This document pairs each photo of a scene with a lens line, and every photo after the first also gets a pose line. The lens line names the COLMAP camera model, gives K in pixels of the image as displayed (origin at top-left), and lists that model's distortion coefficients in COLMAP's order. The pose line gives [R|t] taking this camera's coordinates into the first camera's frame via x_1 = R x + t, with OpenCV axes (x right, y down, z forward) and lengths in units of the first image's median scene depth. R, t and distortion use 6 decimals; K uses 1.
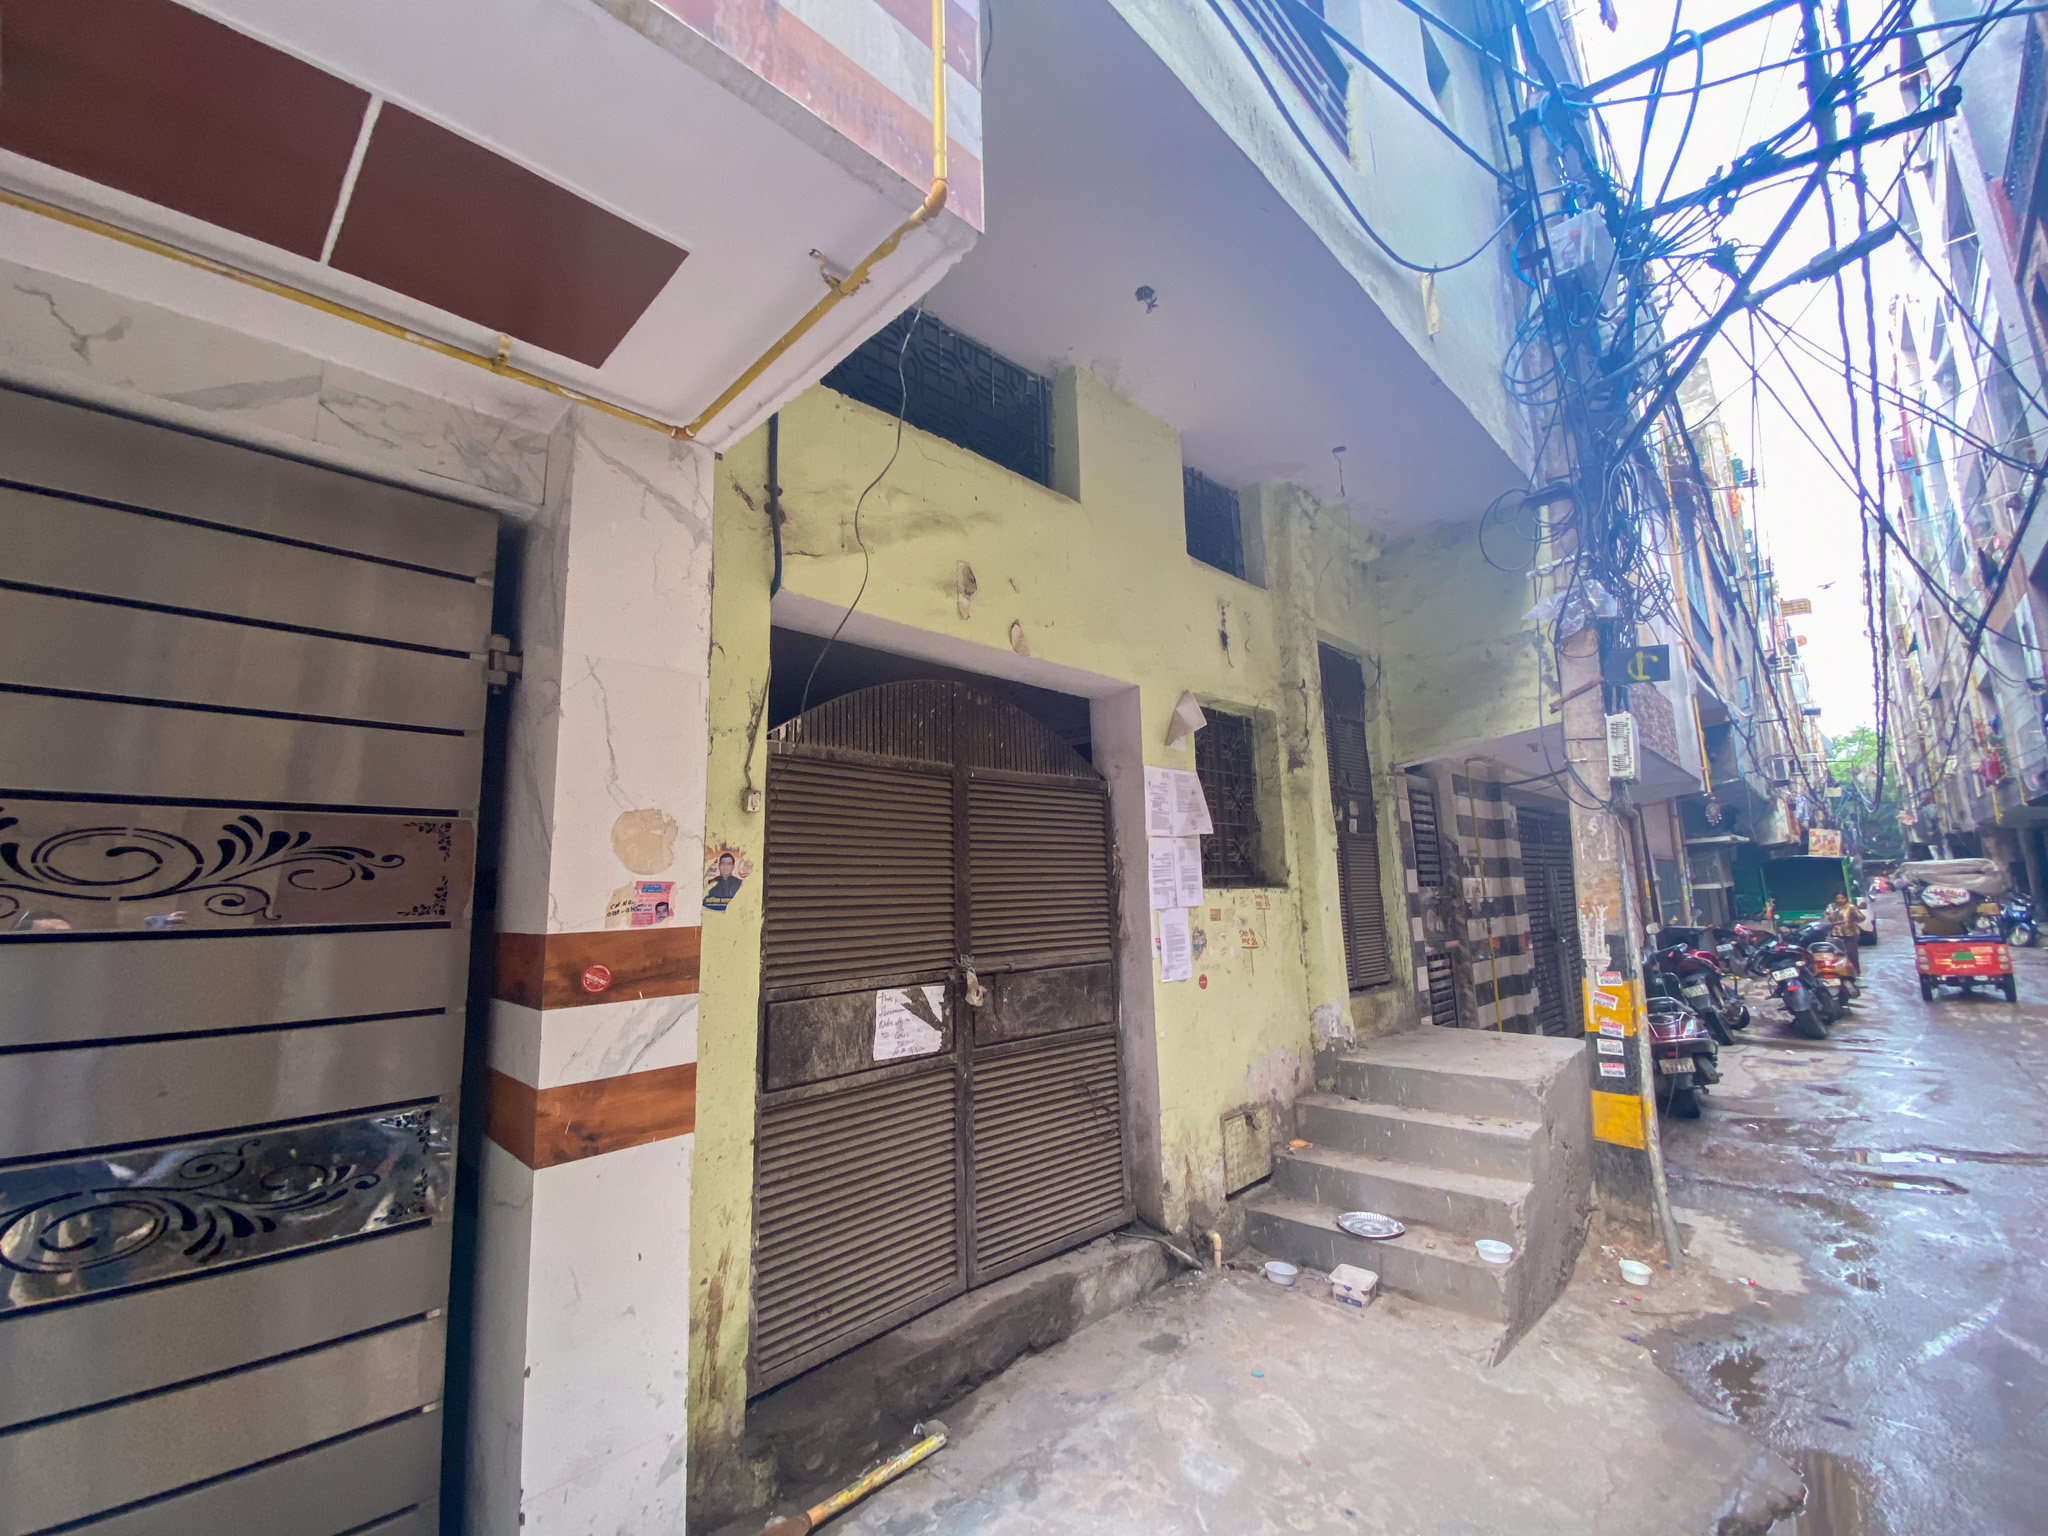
lens RADIAL K [[827.0, 0, 1018.4], [0, 827.0, 760.0], [0, 0, 1]] dist [0.010985, -0.015007]
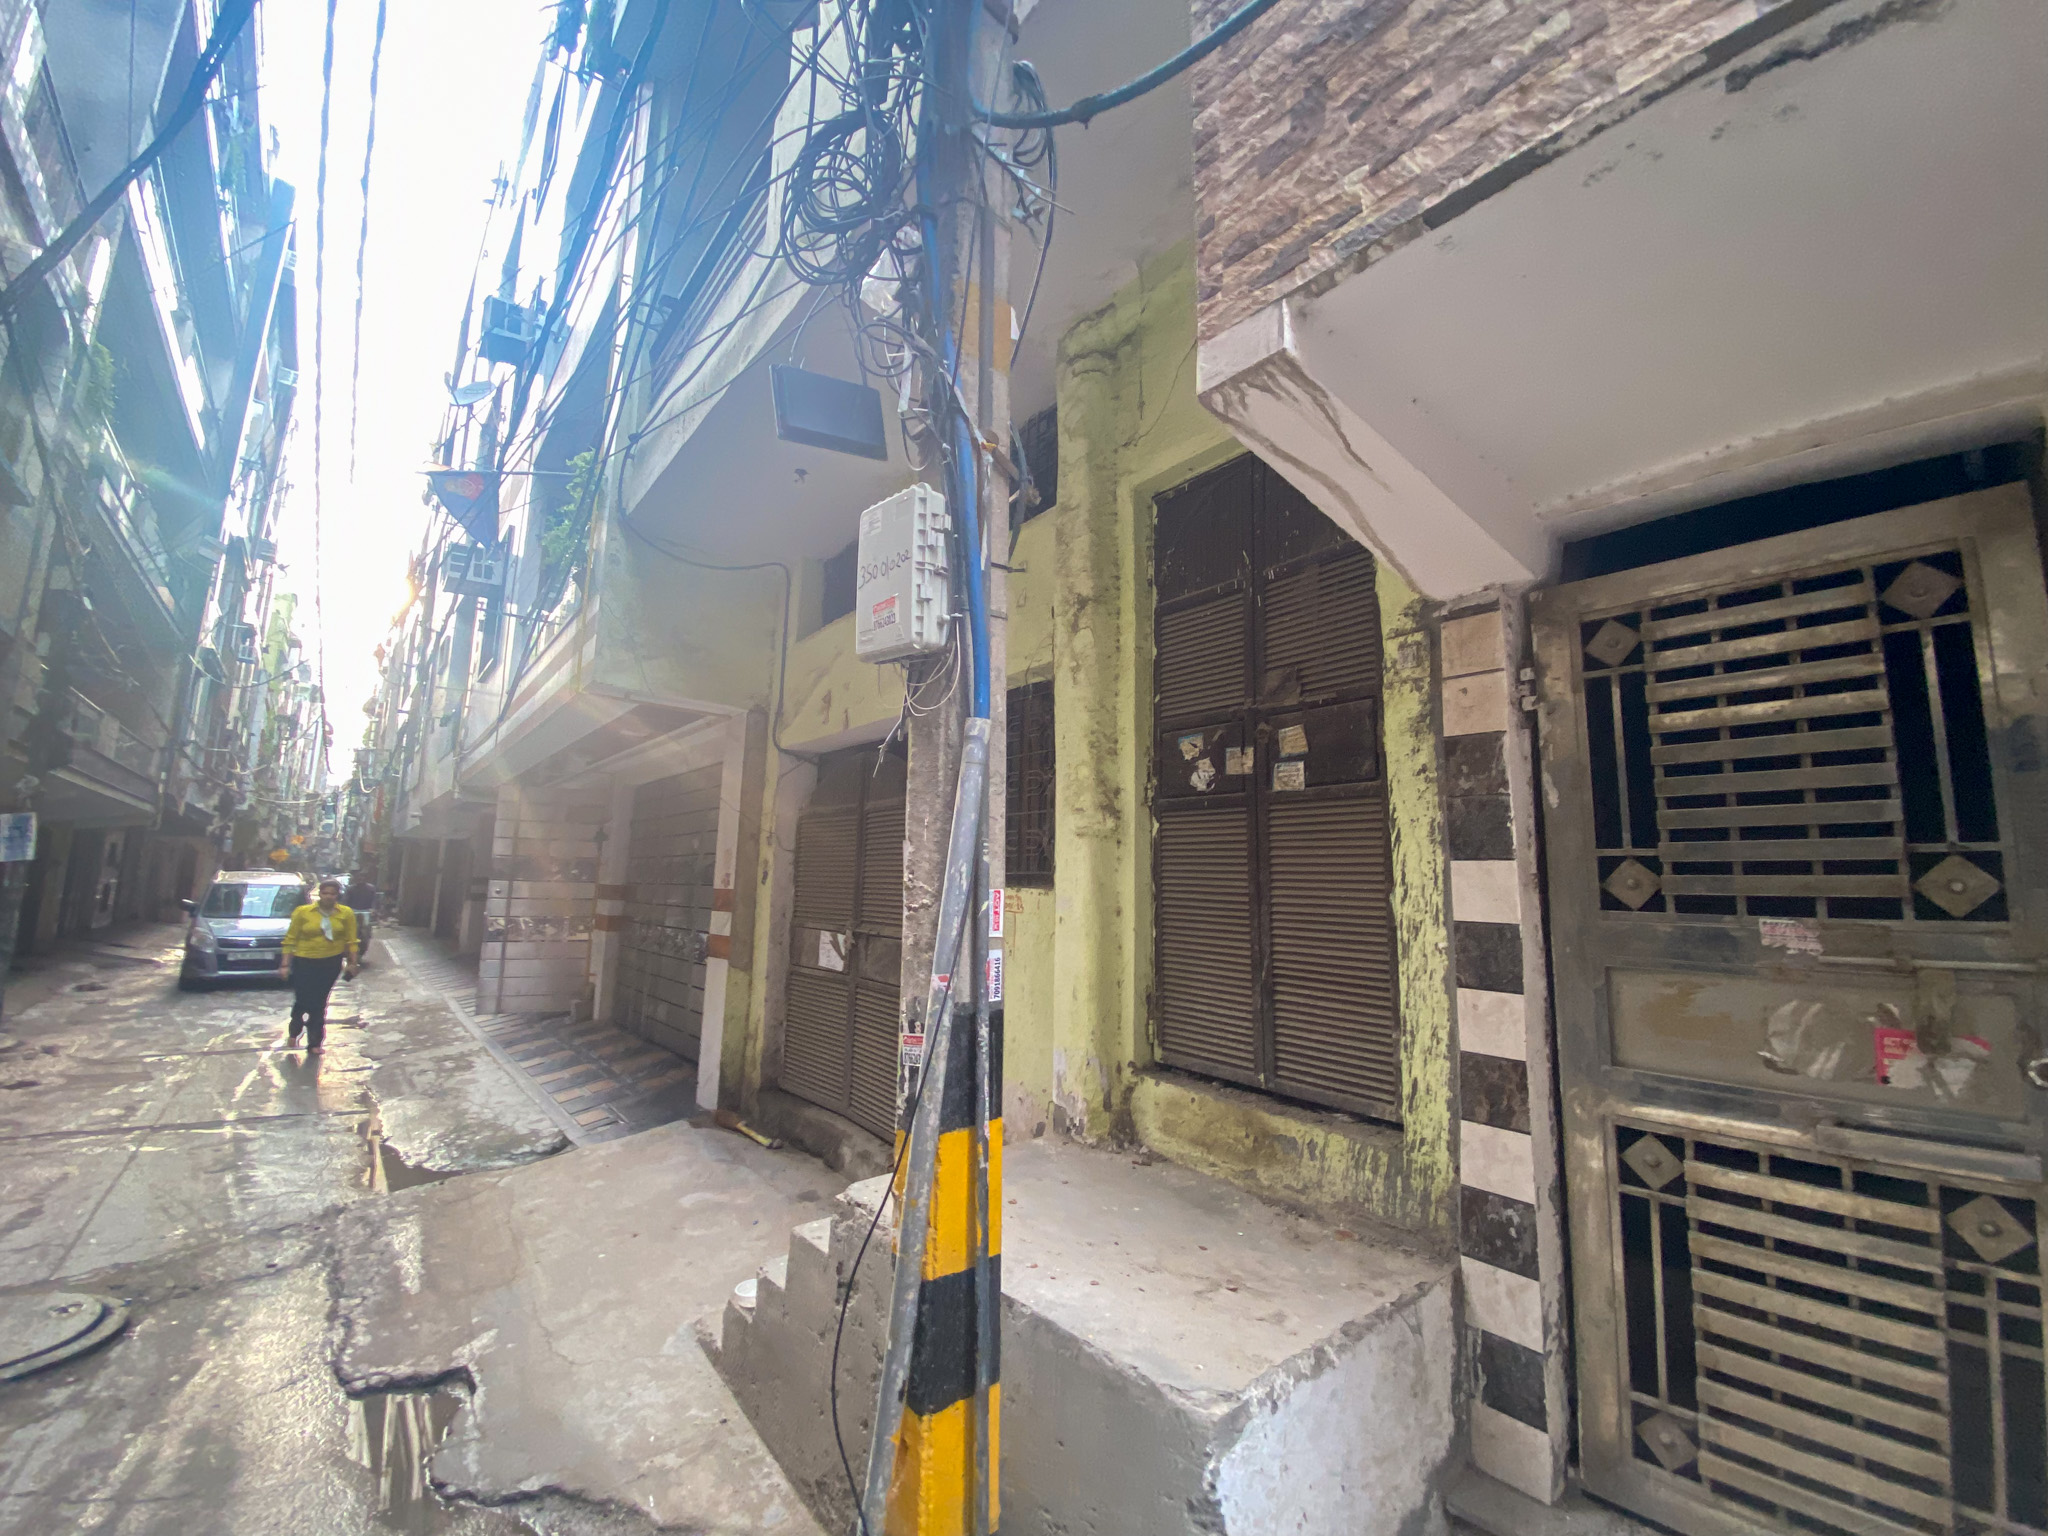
lens RADIAL K [[827.0, 0, 1019.9], [0, 827.0, 764.7], [0, 0, 1]] dist [0.010985, -0.015007]
pose [[-0.098368, -0.124969, -0.987272, 1.487478], [0.135991, 0.981089, -0.137736, 0.193404], [0.985814, -0.147809, -0.079513, 1.424235]]
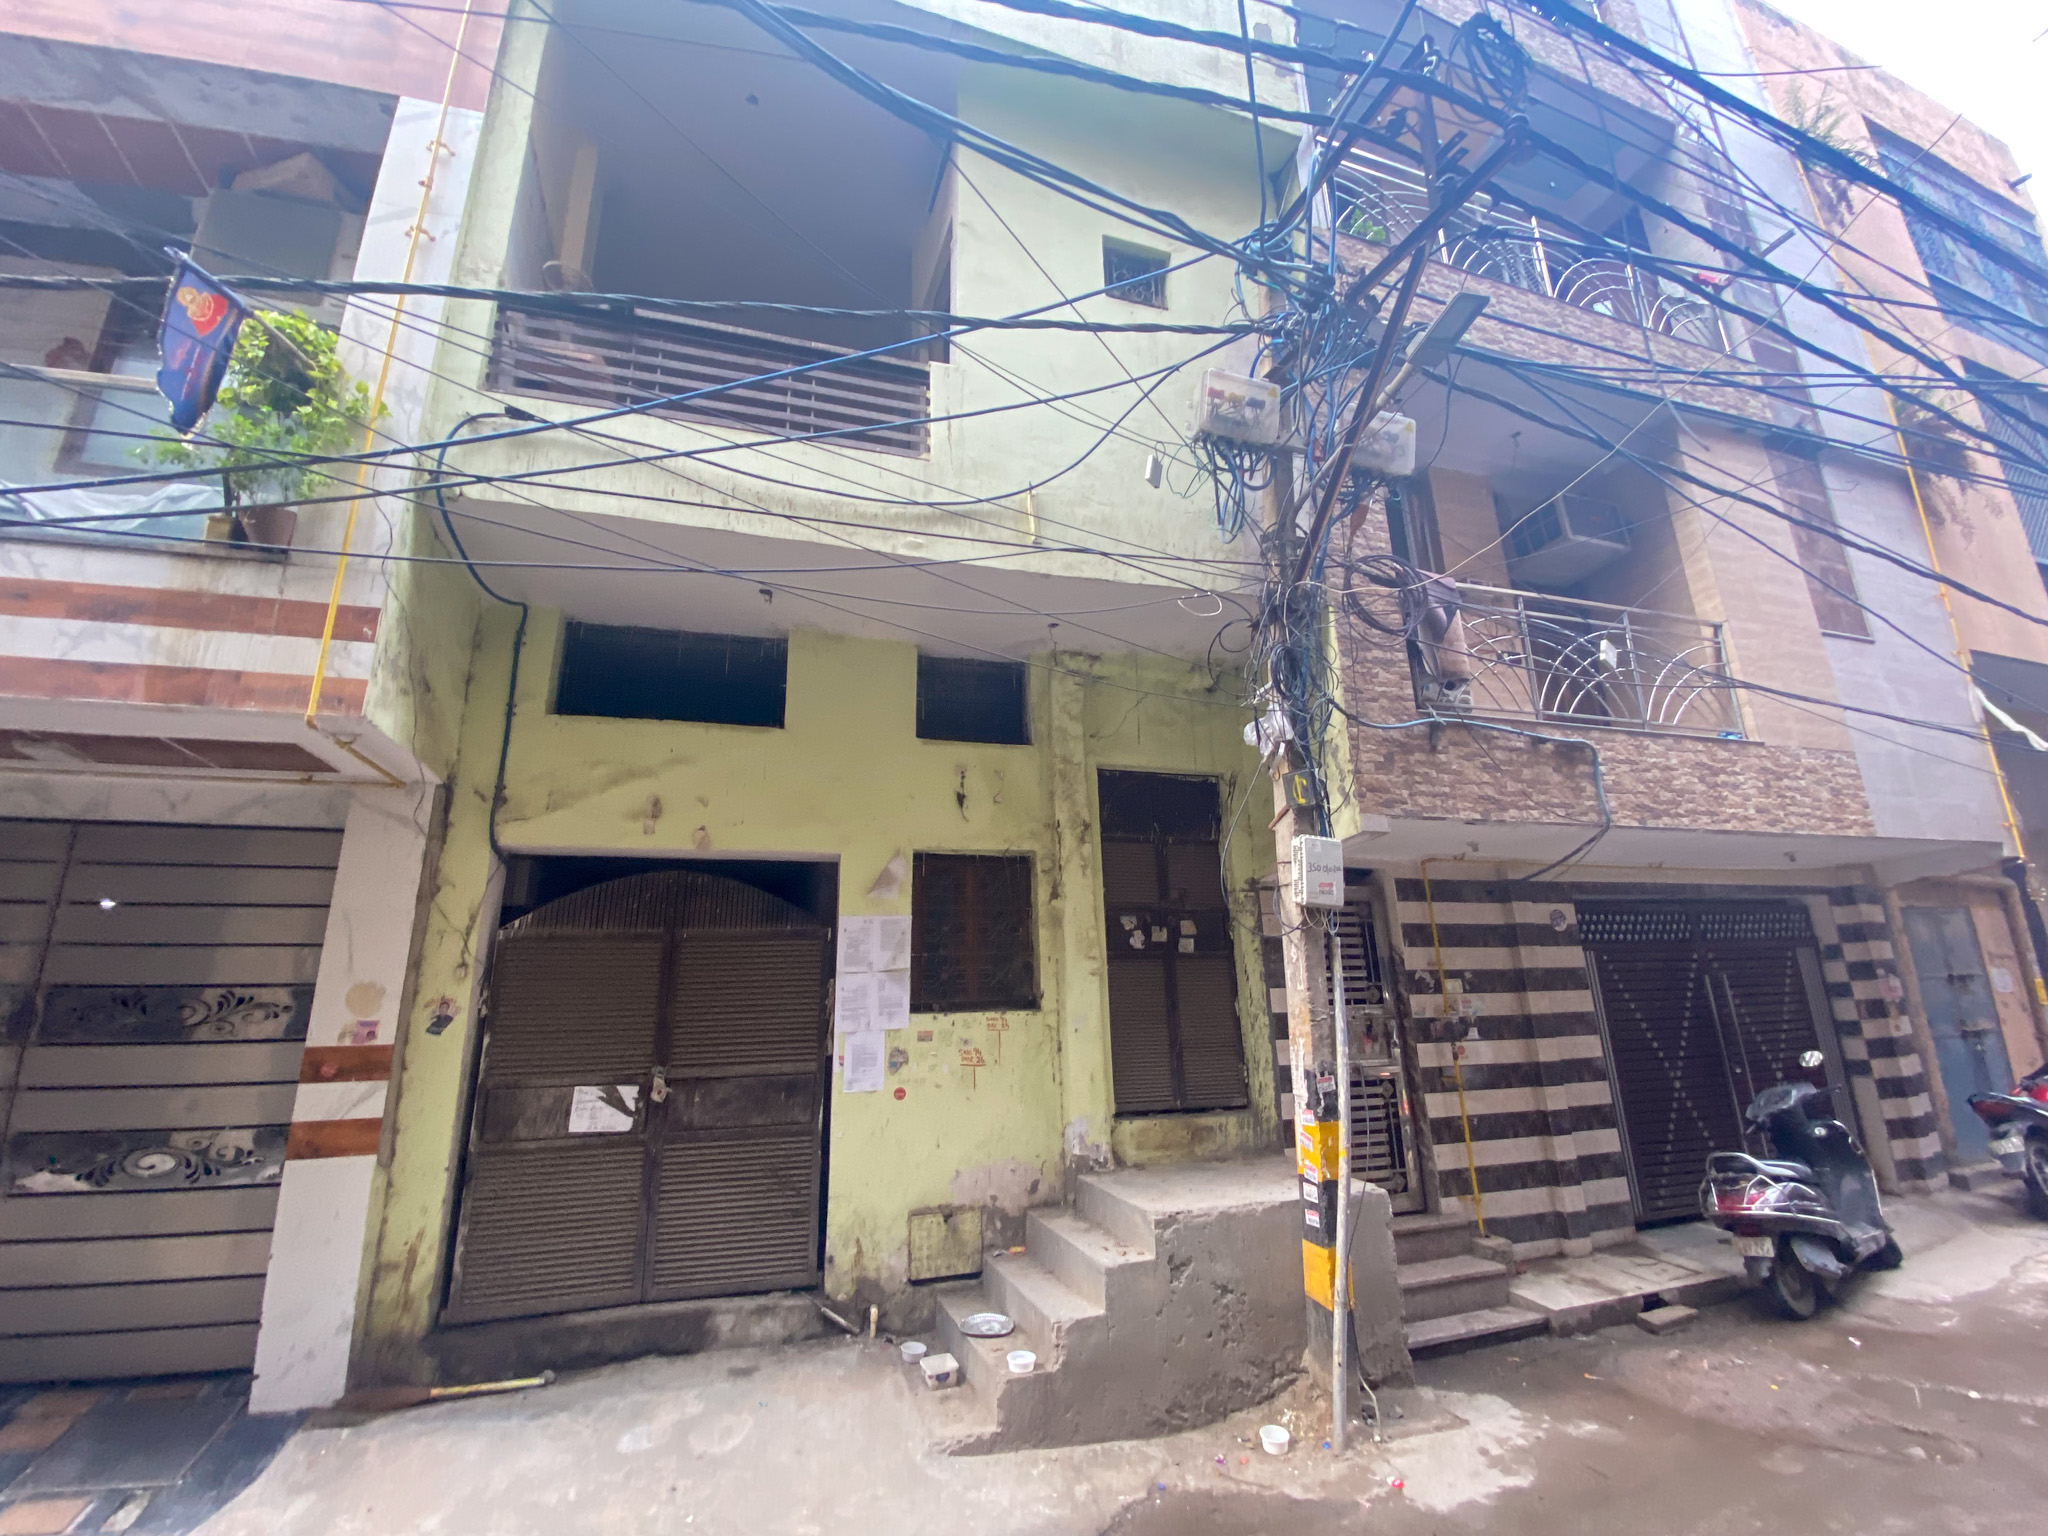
lens RADIAL K [[827.0, 0, 1015.5], [0, 827.0, 764.8], [0, 0, 1]] dist [0.010985, -0.015007]
pose [[0.881553, -0.118831, -0.456885, 1.156337], [0.075002, 0.990763, -0.112972, -0.071997], [0.466090, 0.065323, 0.882323, -0.033265]]
